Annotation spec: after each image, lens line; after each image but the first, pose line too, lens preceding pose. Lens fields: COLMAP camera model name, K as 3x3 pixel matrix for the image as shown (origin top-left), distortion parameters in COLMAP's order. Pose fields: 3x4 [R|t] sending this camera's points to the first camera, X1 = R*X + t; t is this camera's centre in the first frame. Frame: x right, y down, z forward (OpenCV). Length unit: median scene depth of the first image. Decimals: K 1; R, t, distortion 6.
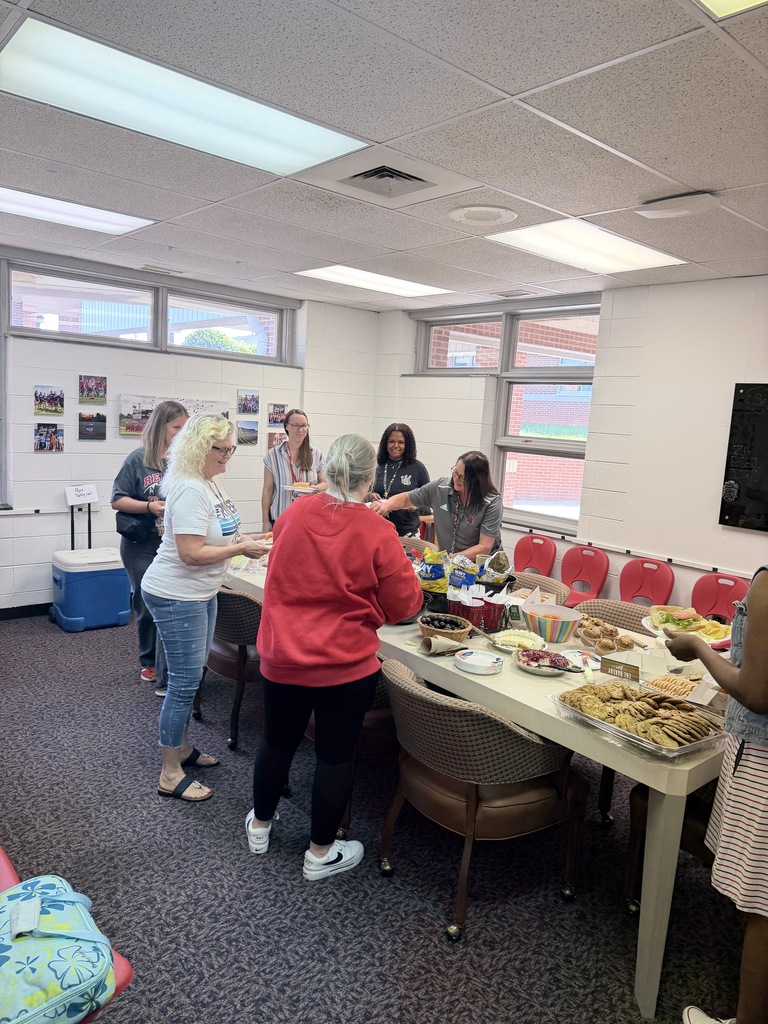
lens RADIAL K [[726.8, 0, 384.0], [0, 726.8, 512.0], [0, 0, 1]] dist [0.088063, -0.106927]
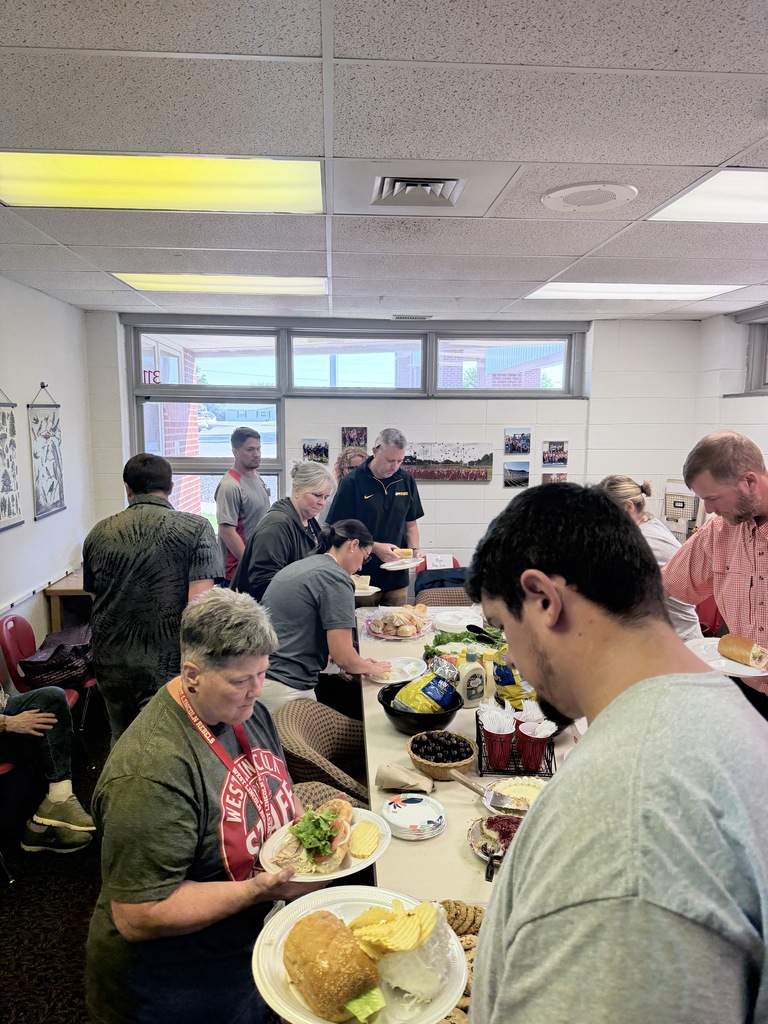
lens RADIAL K [[726.8, 0, 384.0], [0, 726.8, 512.0], [0, 0, 1]] dist [0.088063, -0.106927]
pose [[0.784030, 0.021087, -0.620364, 0.508039], [-0.040775, 0.999014, -0.017575, -0.077559], [0.619382, 0.039075, 0.784117, 0.358544]]
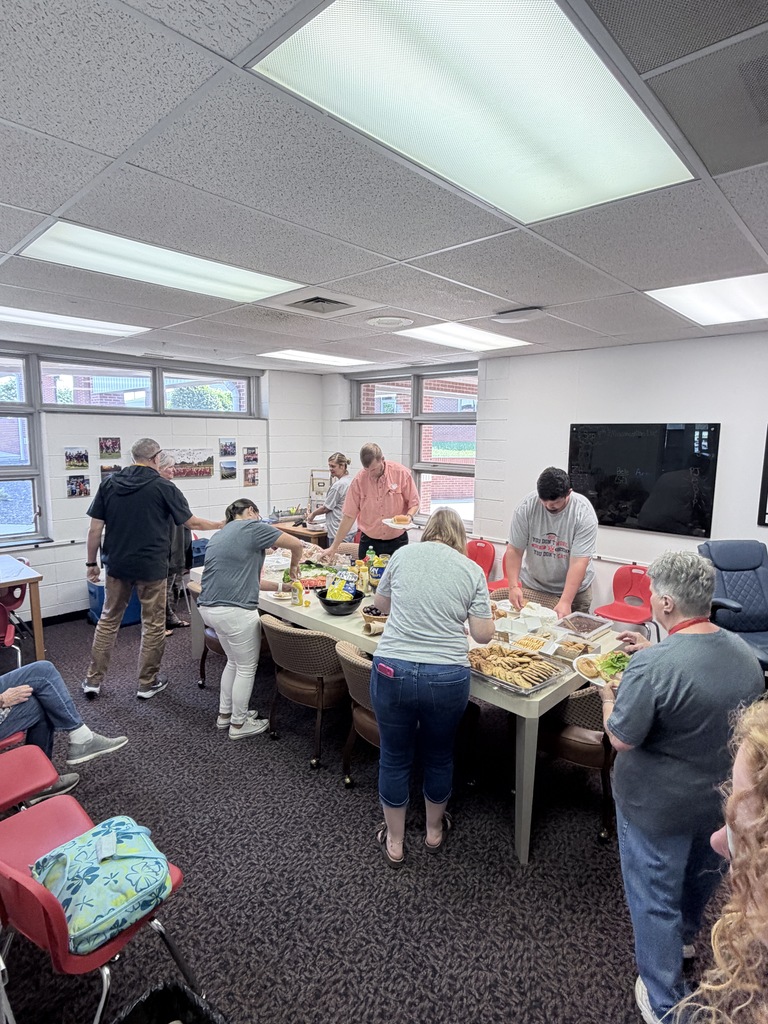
lens RADIAL K [[554.8, 0, 389.2], [0, 554.8, 506.9], [0, 0, 1]] dist [-0.001076, 0.001116]
pose [[0.993574, -0.061246, 0.095181, 0.010142], [0.061318, 0.998116, 0.002172, -0.051740], [-0.095135, 0.003678, 0.995458, -0.085837]]
